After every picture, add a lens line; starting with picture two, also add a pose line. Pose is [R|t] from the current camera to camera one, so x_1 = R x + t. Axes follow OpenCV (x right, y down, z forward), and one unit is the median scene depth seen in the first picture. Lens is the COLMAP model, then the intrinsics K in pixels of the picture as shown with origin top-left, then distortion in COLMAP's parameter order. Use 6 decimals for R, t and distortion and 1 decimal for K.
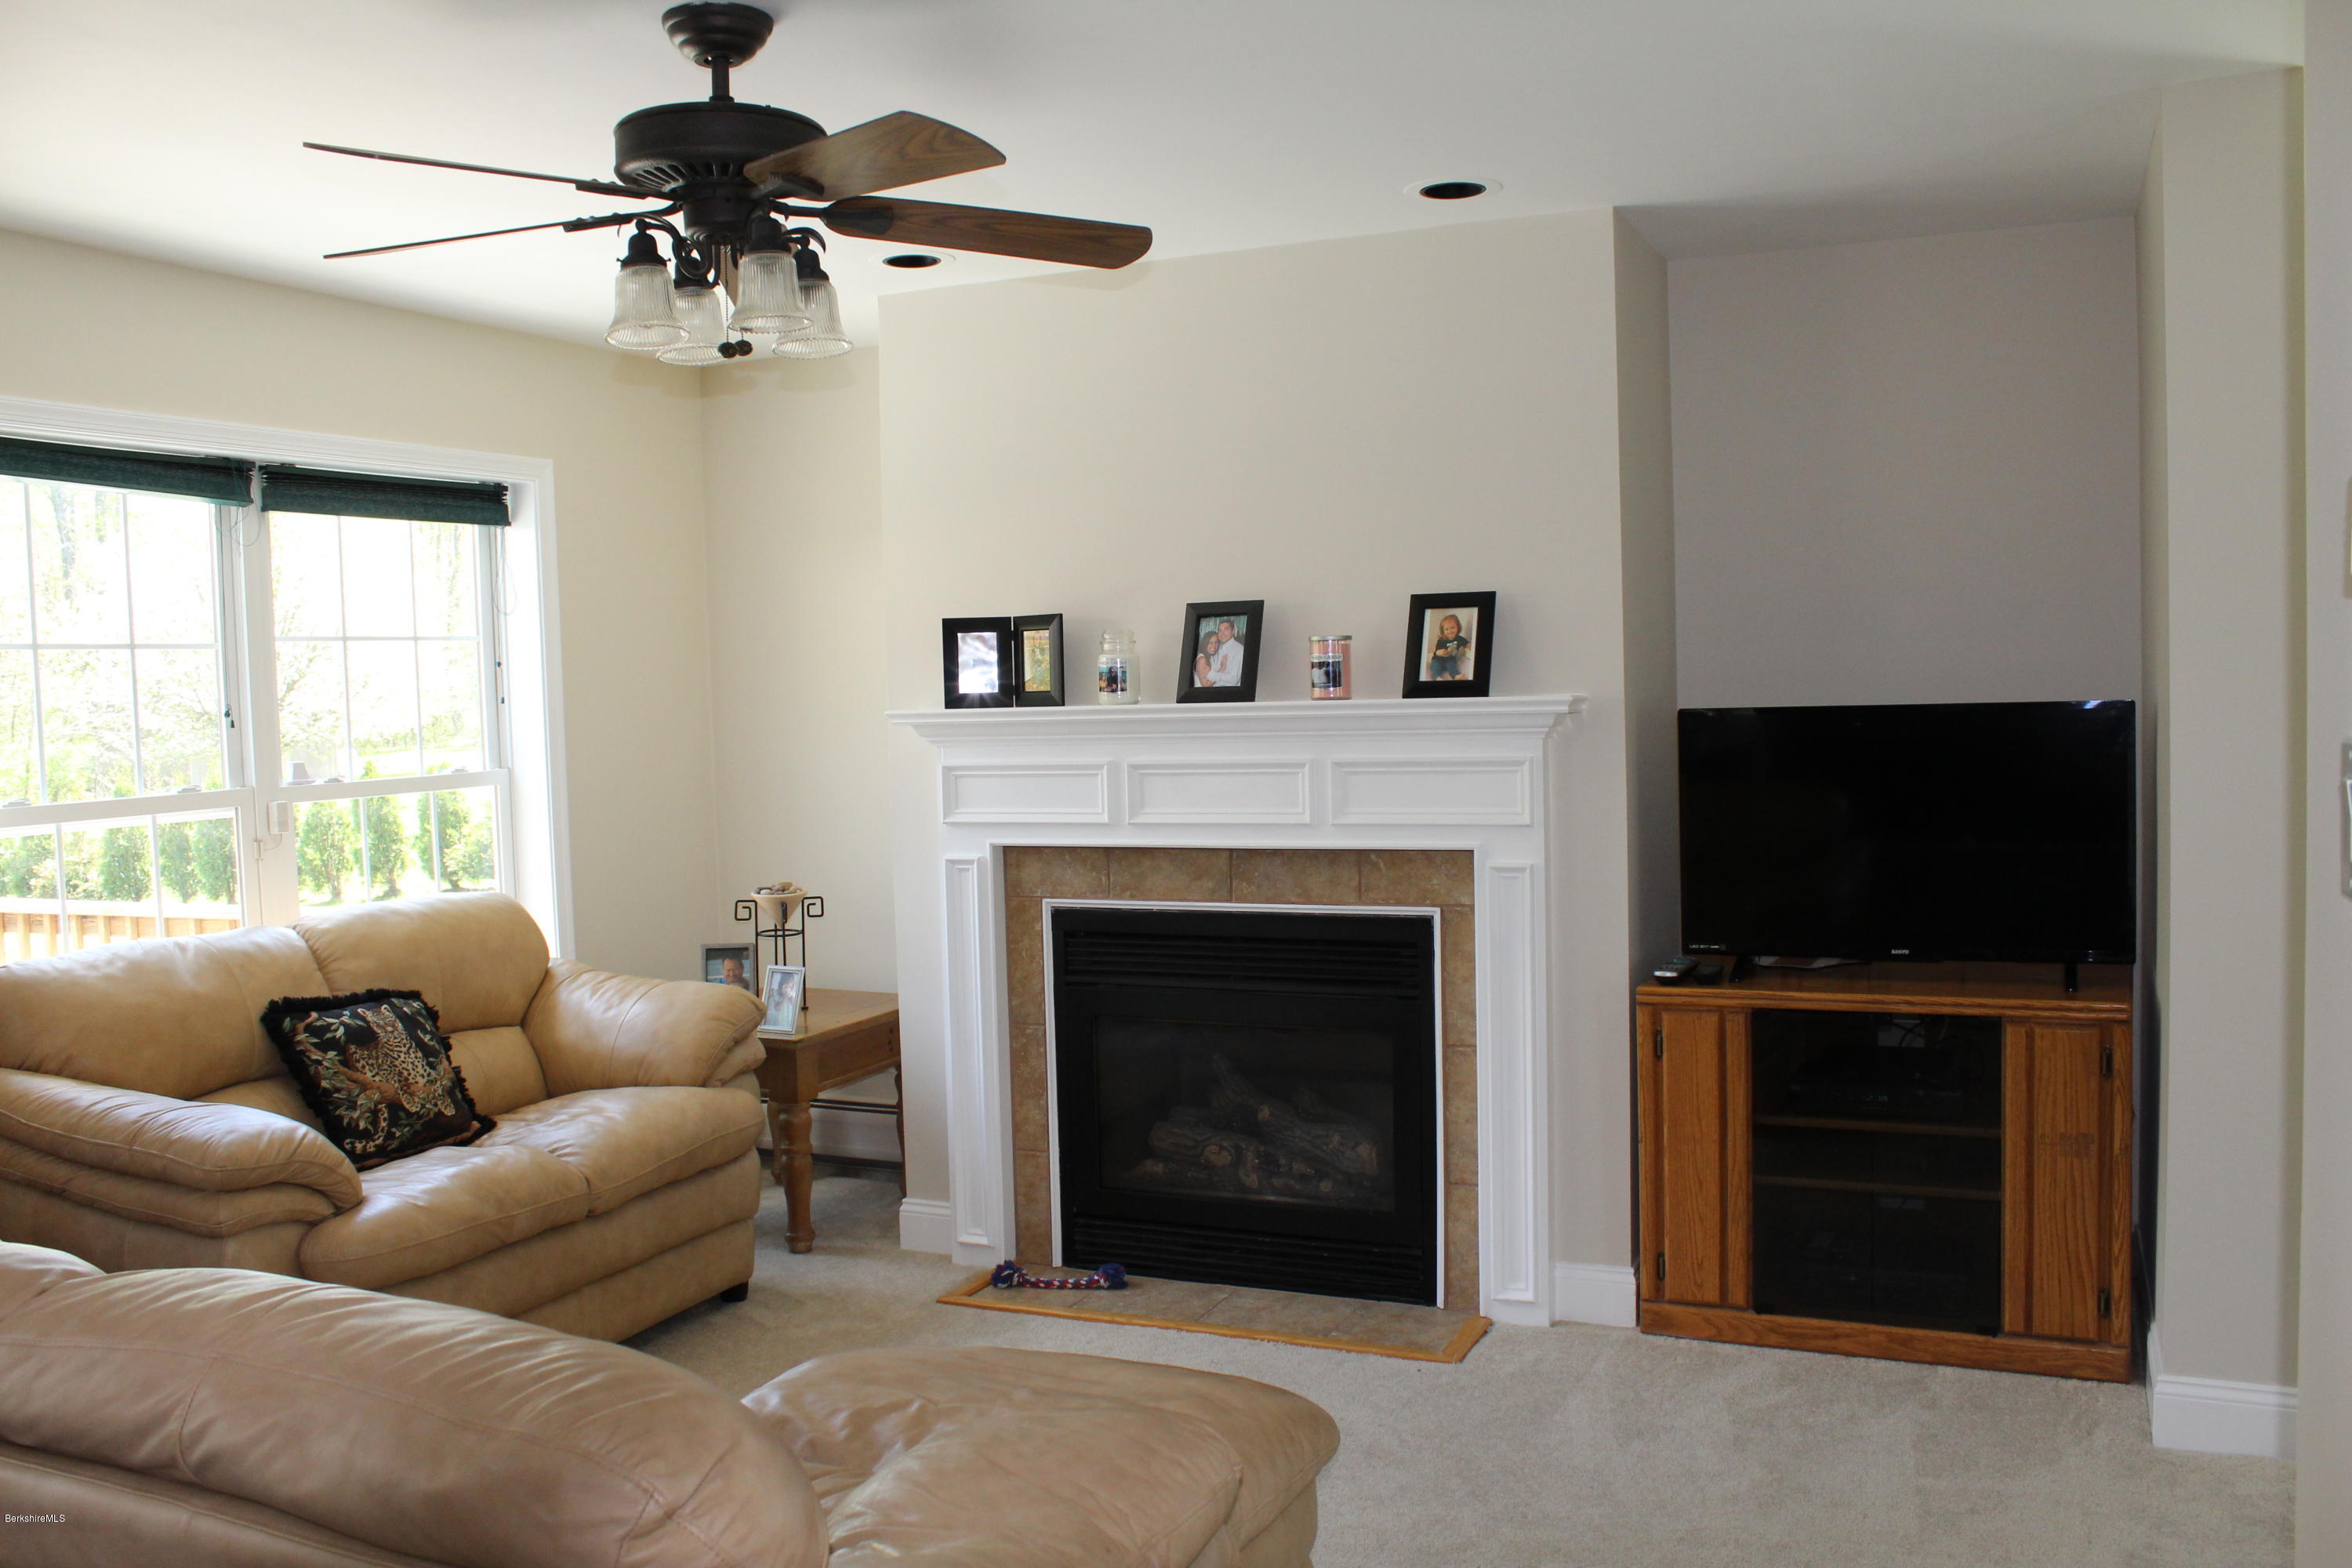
lens RADIAL K [[1908.8, 0, 1176.0], [0, 1908.8, 784.0], [0, 0, 1]] dist [-0.163826, 0.133918]
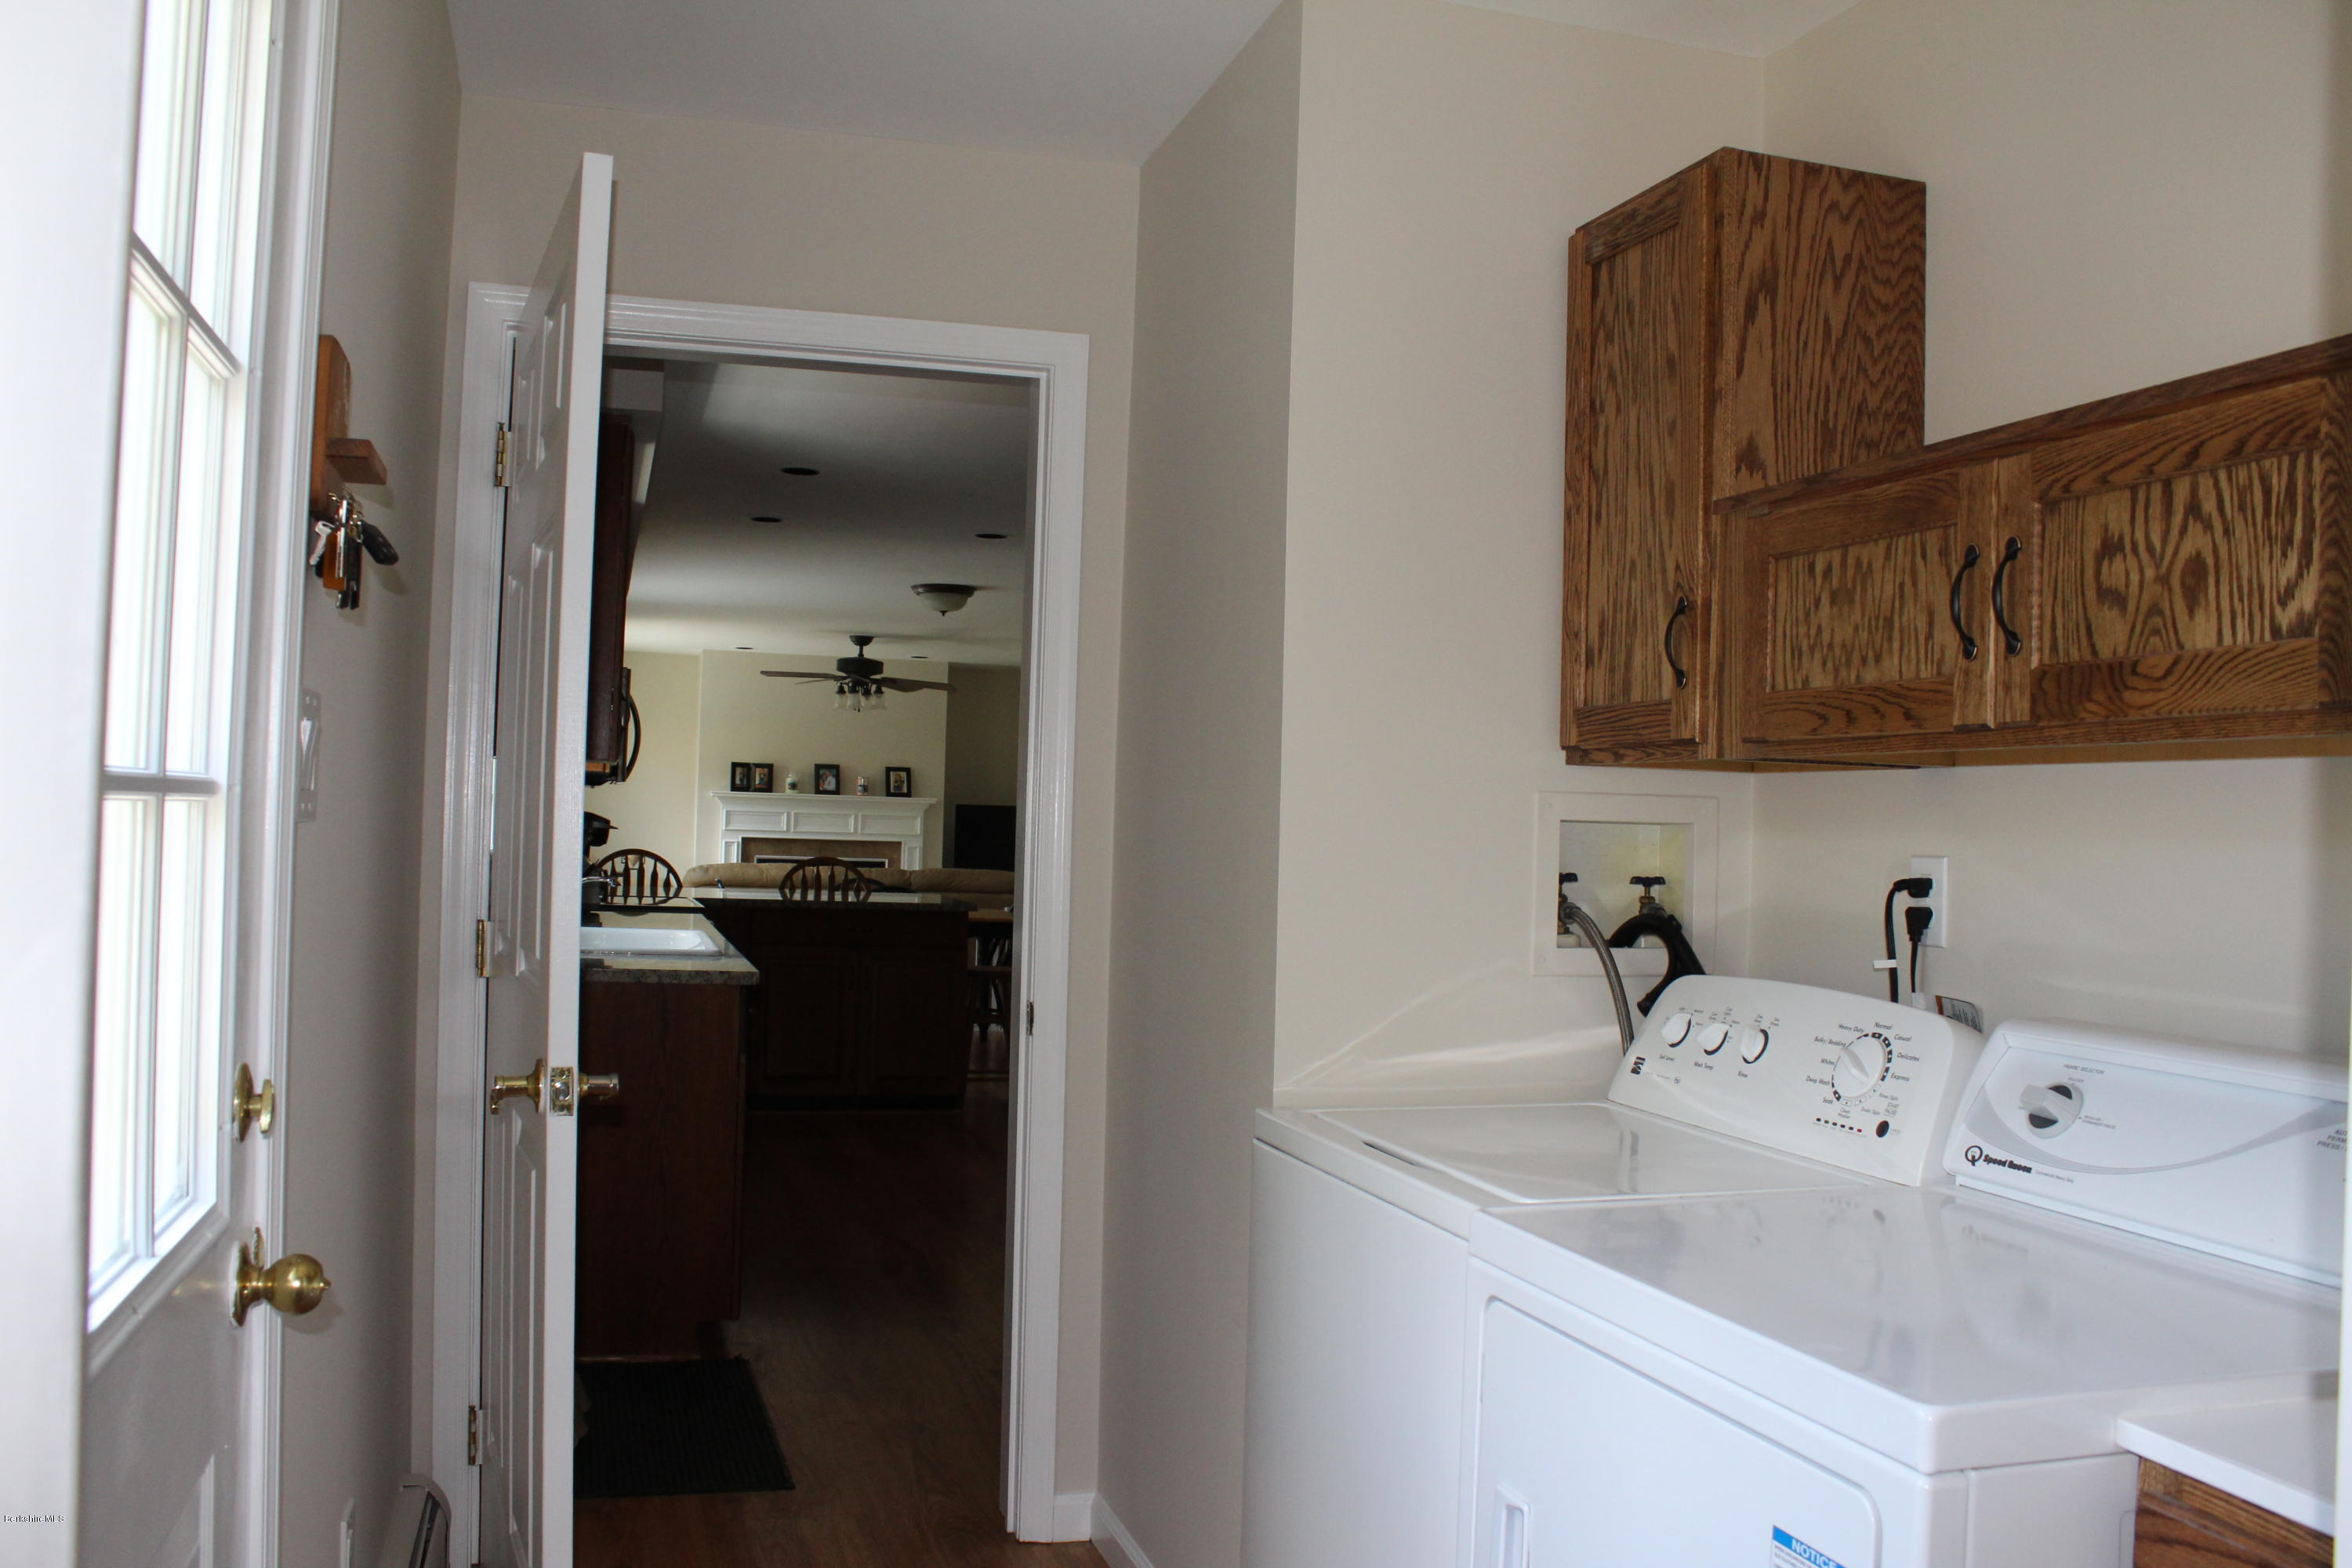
lens RADIAL K [[1908.8, 0, 1176.0], [0, 1908.8, 784.0], [0, 0, 1]] dist [-0.163826, 0.133918]
pose [[0.733068, 0.062981, 0.677234, -1.761390], [-0.014383, 0.996916, -0.077142, 0.183291], [-0.680004, 0.046810, 0.731713, -1.812316]]
